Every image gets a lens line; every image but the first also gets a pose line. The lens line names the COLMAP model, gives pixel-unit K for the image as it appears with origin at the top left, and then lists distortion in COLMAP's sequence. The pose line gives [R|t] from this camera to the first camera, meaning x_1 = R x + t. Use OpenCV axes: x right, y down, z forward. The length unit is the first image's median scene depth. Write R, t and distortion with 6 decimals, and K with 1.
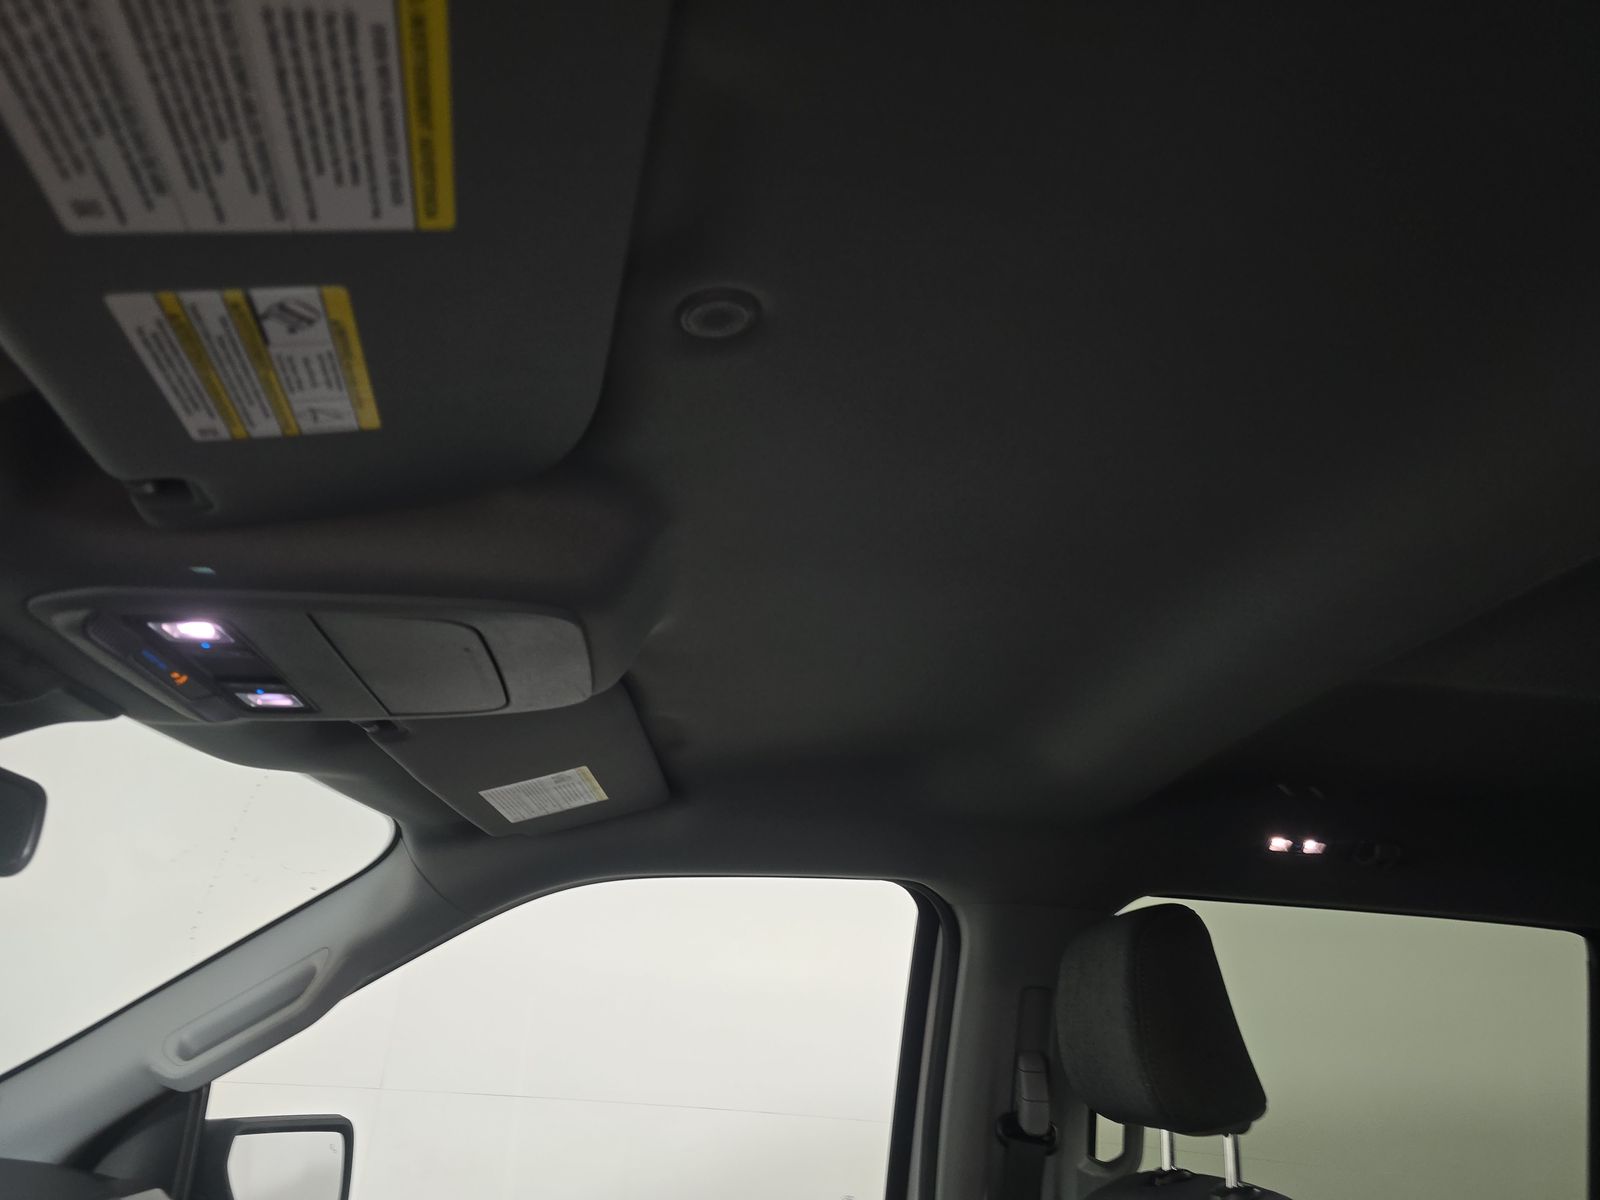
lens RADIAL K [[1076.8, 0, 793.9], [0, 1076.8, 611.2], [0, 0, 1]] dist [0.041144, -0.050426]
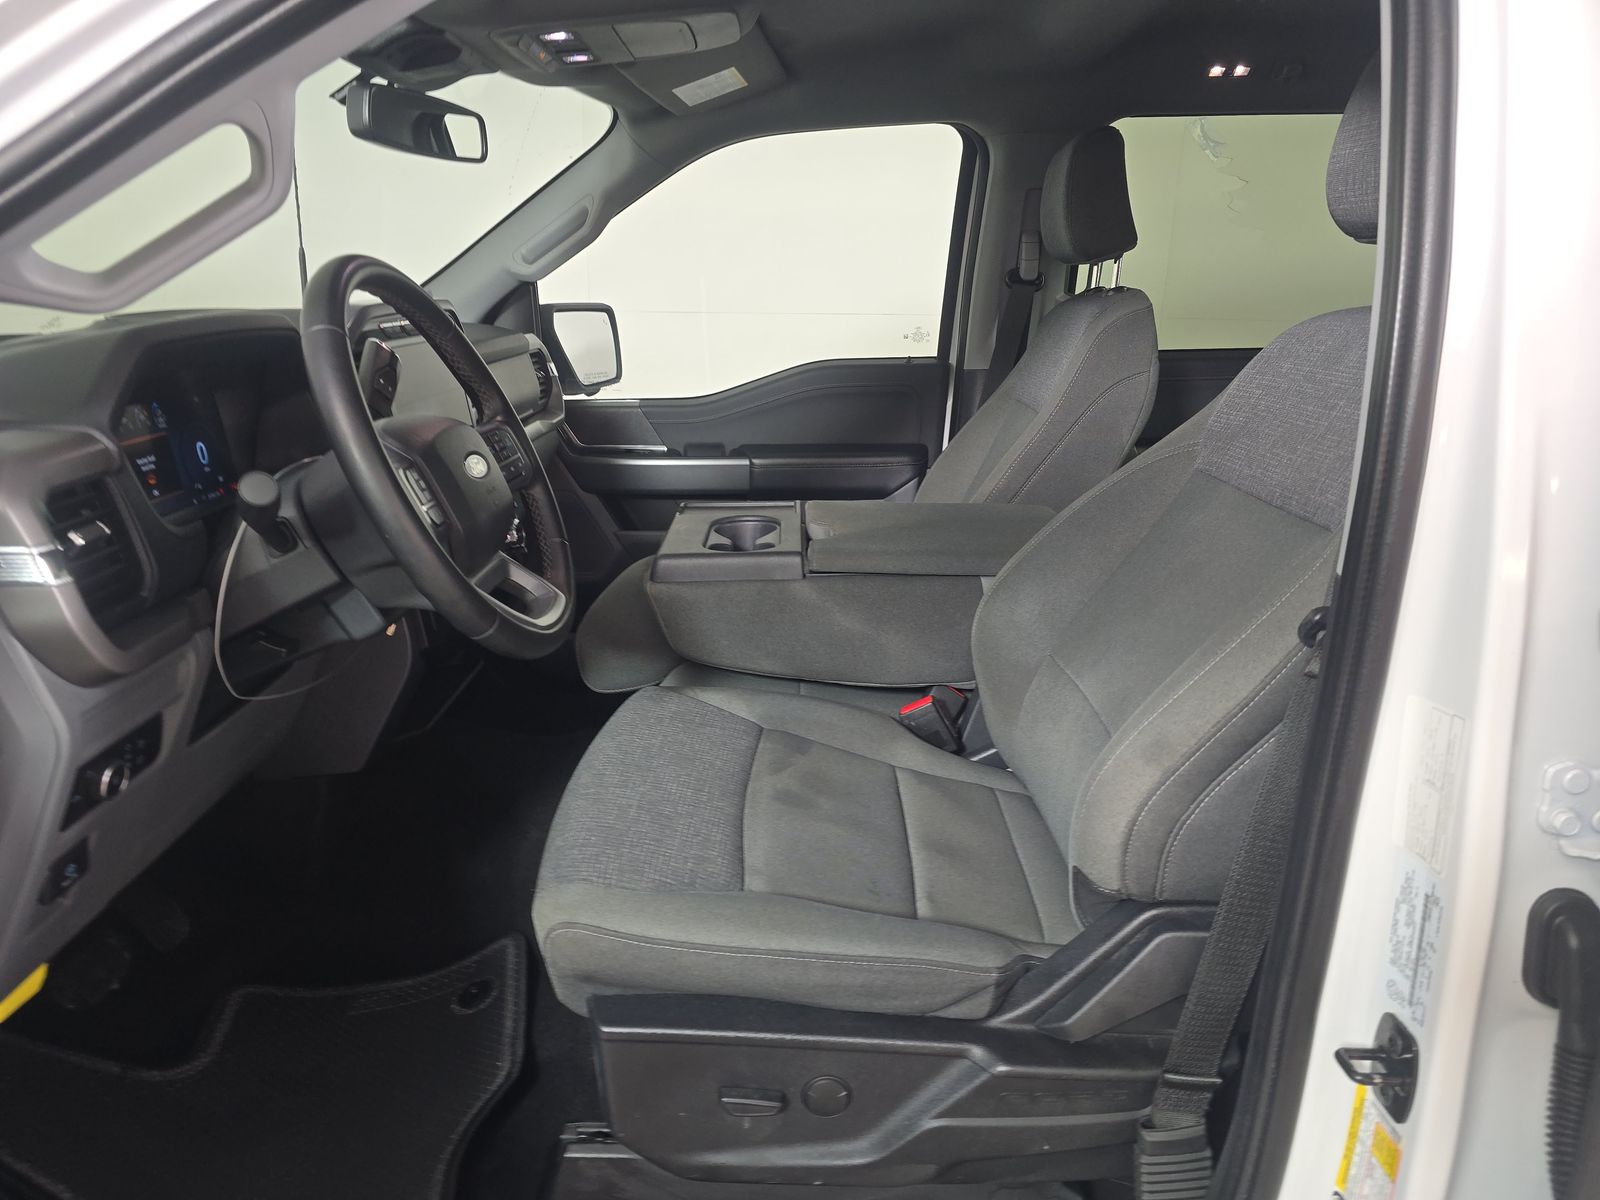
lens RADIAL K [[1076.8, 0, 793.0], [0, 1076.8, 612.4], [0, 0, 1]] dist [0.041144, -0.050426]
pose [[0.991086, -0.022580, -0.131298, 0.078049], [0.099828, 0.778502, 0.619652, -0.186741], [0.088224, -0.627236, 0.773816, -0.653110]]
